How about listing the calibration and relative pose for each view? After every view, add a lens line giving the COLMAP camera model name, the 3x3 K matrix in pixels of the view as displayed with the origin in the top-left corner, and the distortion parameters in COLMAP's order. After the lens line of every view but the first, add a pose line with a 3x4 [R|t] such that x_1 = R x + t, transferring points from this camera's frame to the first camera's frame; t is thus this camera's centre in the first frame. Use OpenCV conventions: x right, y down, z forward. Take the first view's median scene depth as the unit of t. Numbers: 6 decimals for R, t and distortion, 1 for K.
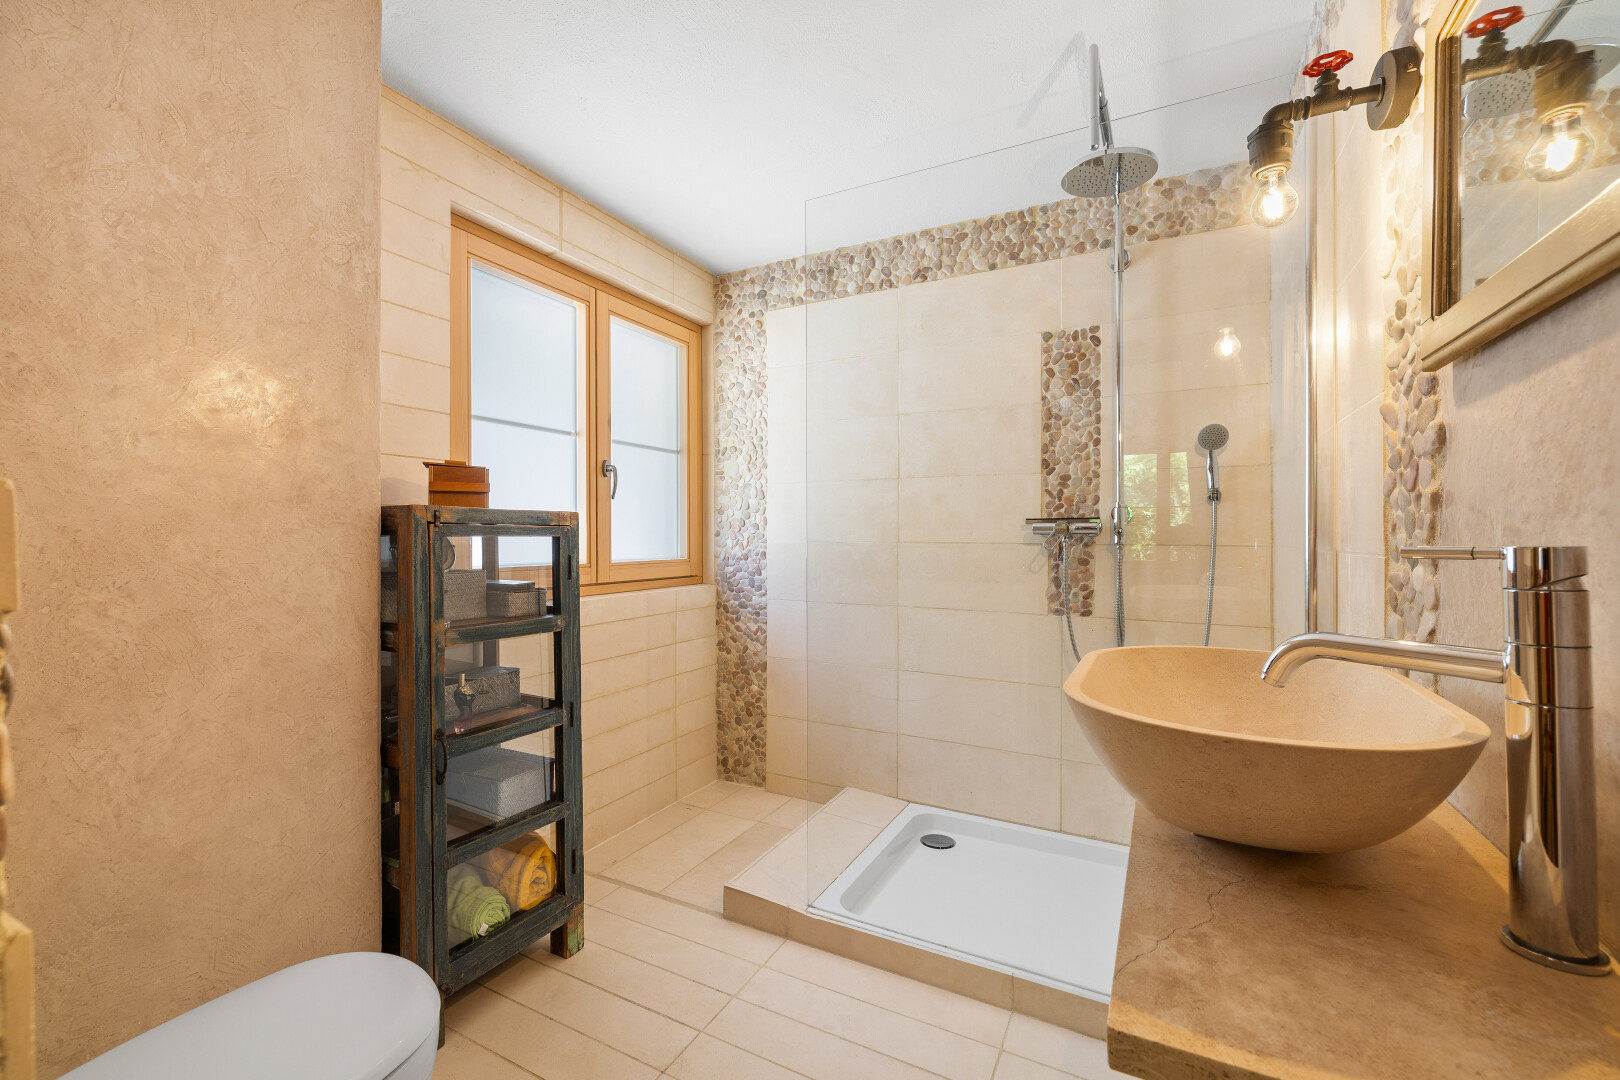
lens RADIAL K [[688.6, 0, 800.9], [0, 688.6, 539.7], [0, 0, 1]] dist [-0.001301, -0.000523]
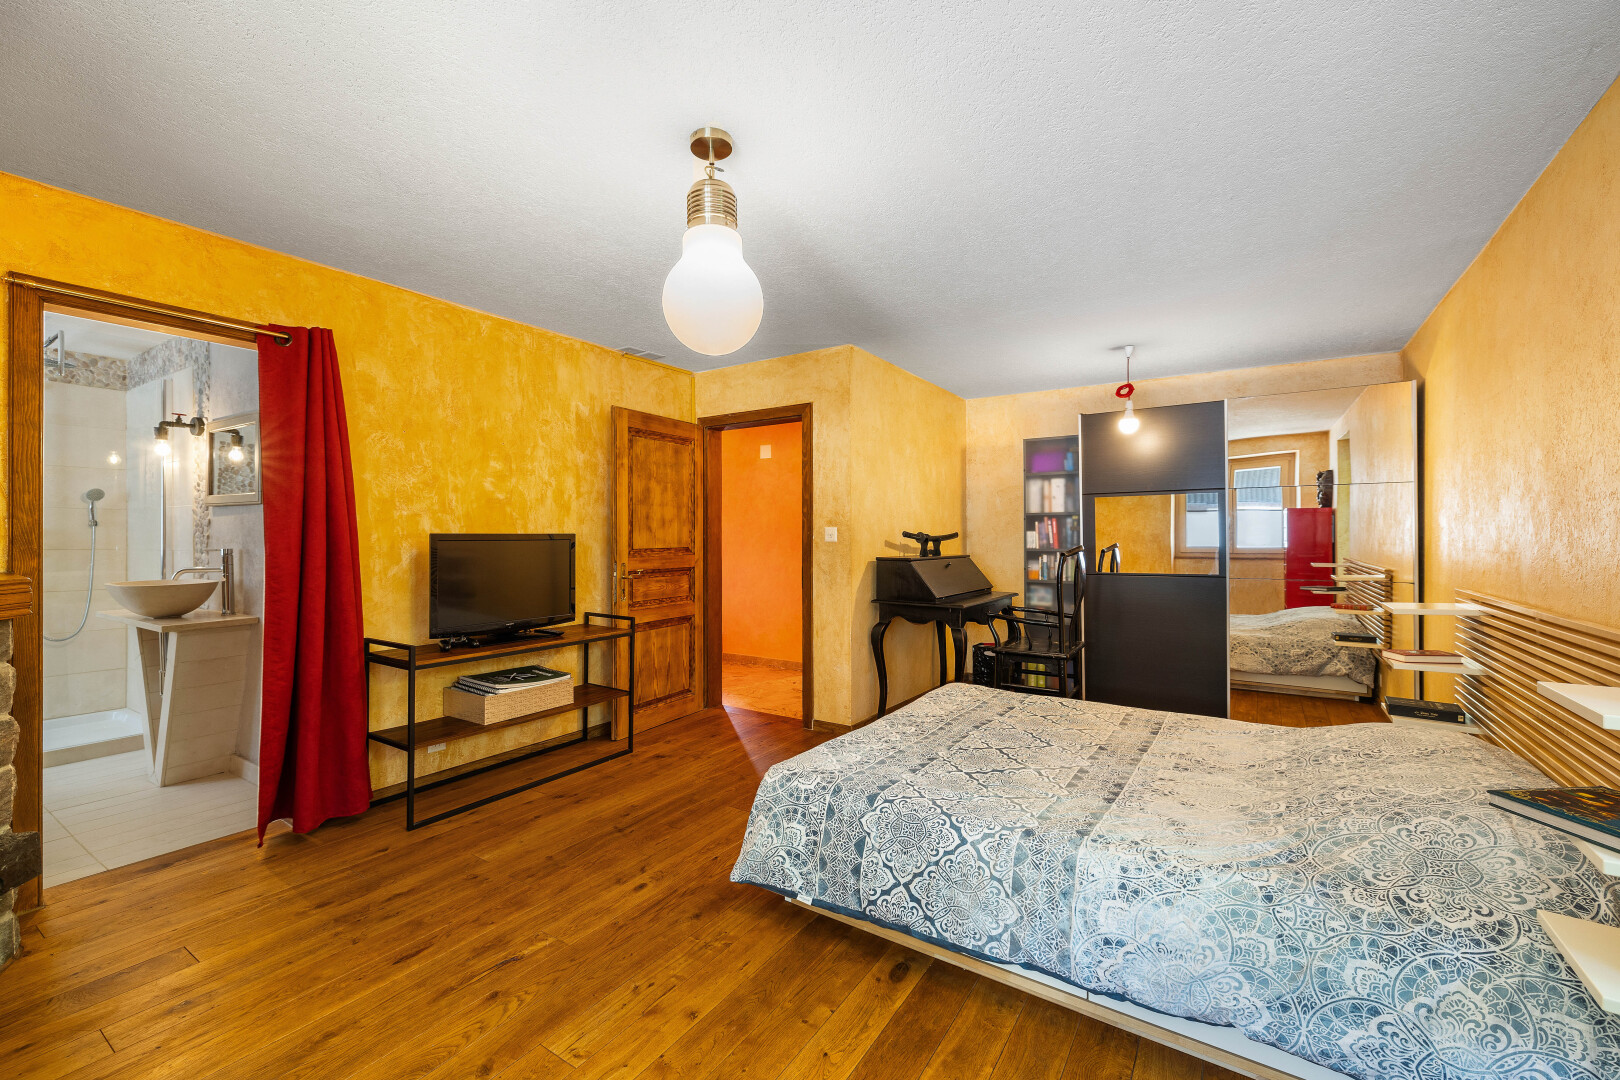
lens RADIAL K [[688.6, 0, 804.2], [0, 688.6, 537.3], [0, 0, 1]] dist [-0.001301, -0.000523]
pose [[0.094998, 0.001790, 0.995476, -2.479879], [0.000476, 0.999998, -0.001844, -0.042493], [-0.995477, 0.000649, 0.094997, -2.573252]]
